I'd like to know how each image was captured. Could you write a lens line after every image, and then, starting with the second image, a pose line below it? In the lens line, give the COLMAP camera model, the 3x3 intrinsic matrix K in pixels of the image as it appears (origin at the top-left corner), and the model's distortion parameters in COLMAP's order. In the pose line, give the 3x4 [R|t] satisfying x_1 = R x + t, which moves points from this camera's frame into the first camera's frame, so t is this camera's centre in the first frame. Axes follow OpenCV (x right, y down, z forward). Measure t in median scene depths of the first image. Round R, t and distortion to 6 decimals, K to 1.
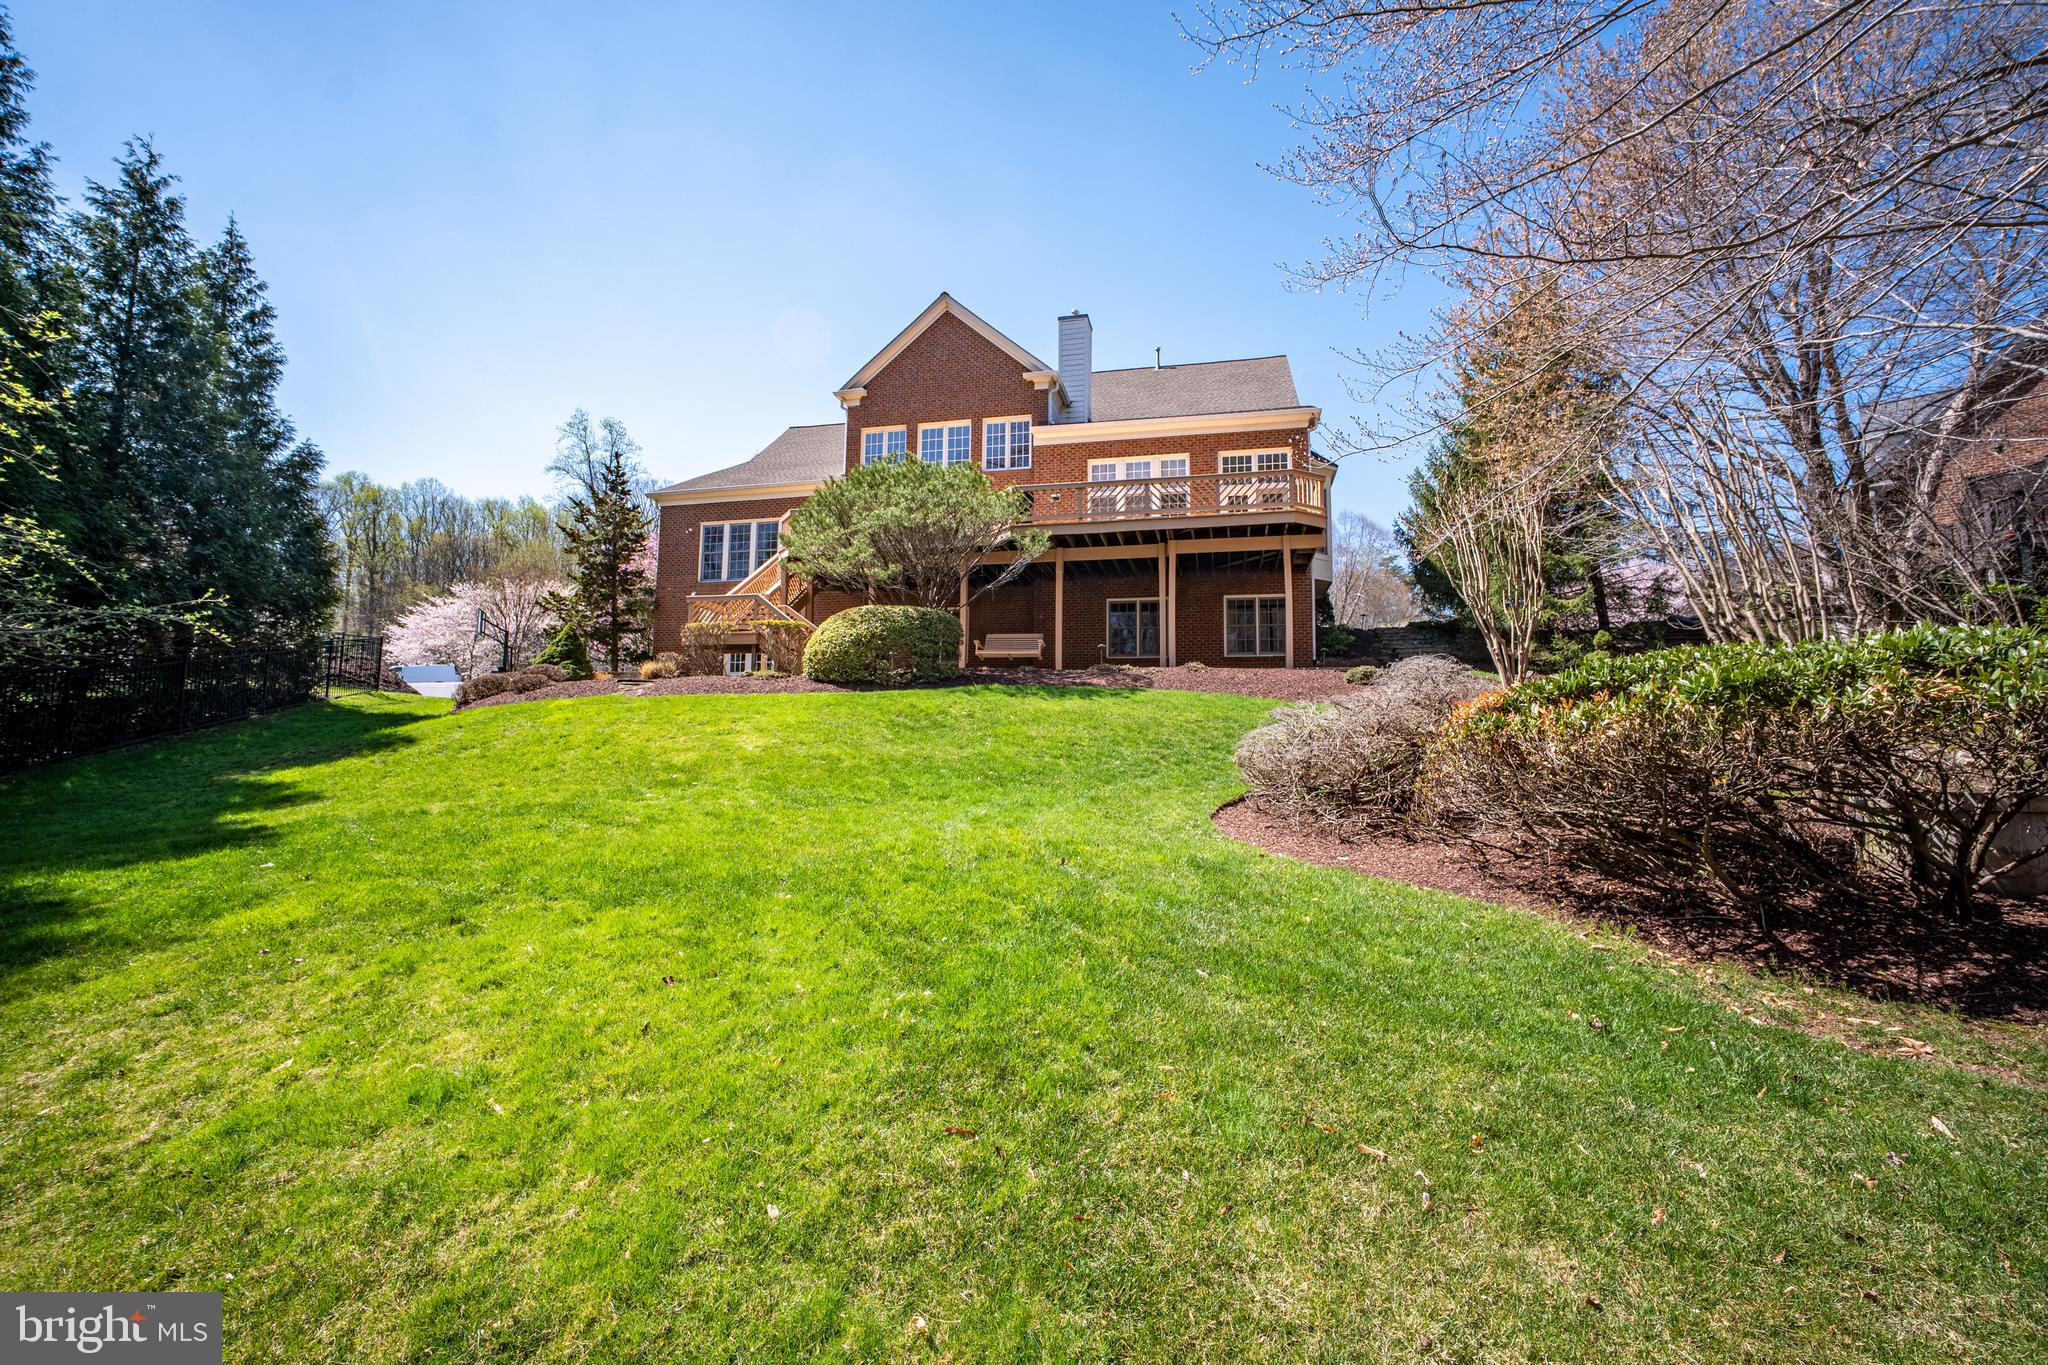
lens RADIAL K [[879.4, 0, 1011.9], [0, 879.4, 674.5], [0, 0, 1]] dist [-0.019721, 0.006392]
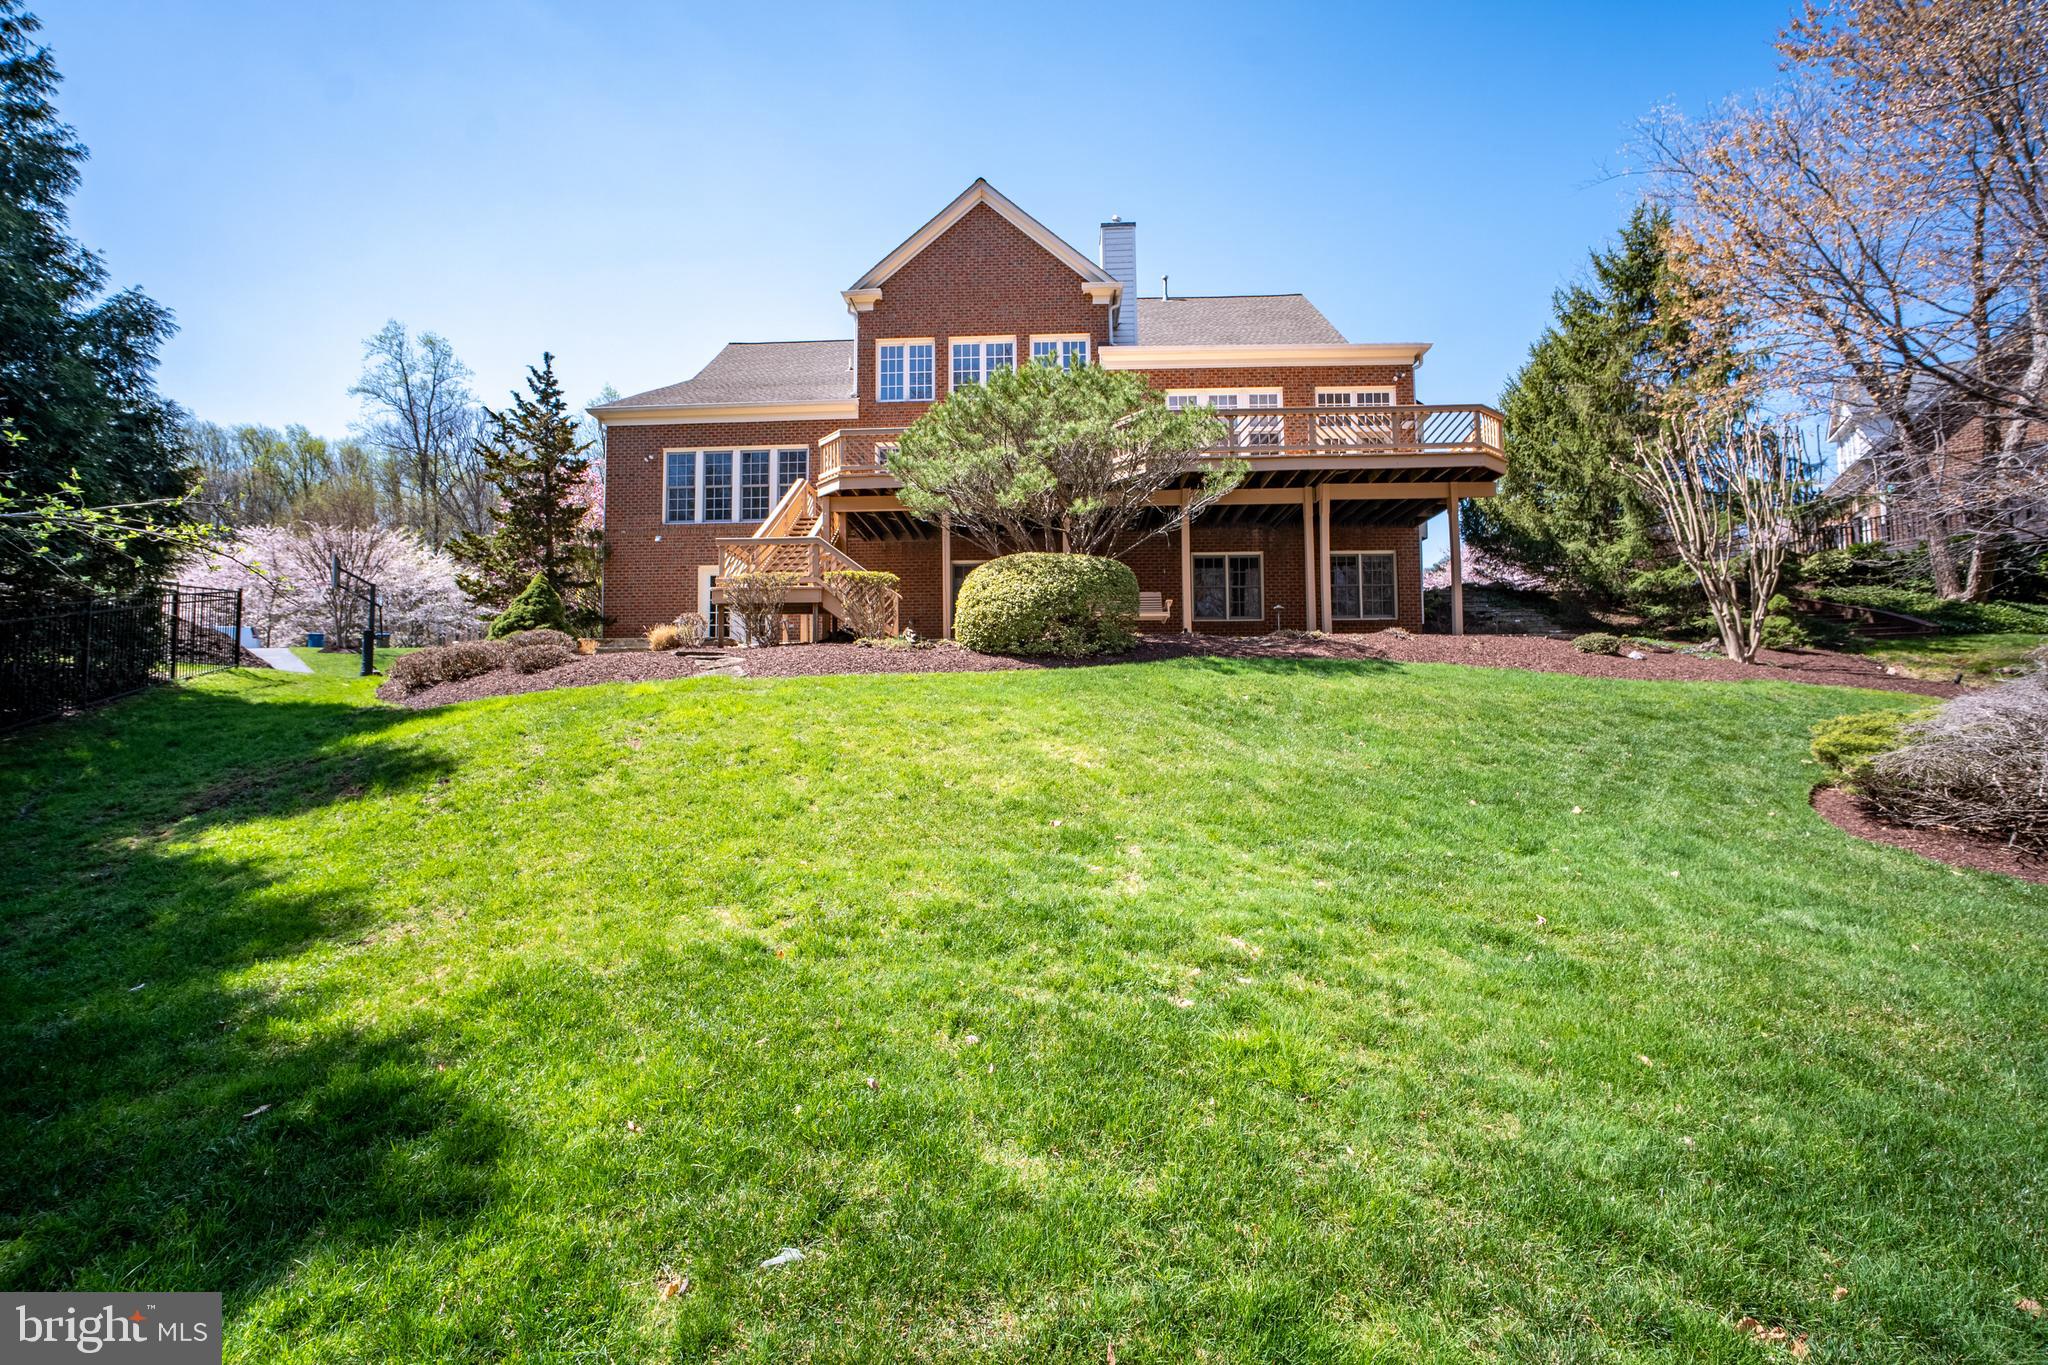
lens RADIAL K [[879.4, 0, 1033.2], [0, 879.4, 682.6], [0, 0, 1]] dist [-0.019721, 0.006392]
pose [[0.981716, -0.011675, 0.189993, -0.189564], [0.000967, 0.998410, 0.056354, -0.006074], [-0.190349, -0.055140, 0.980167, 0.153378]]
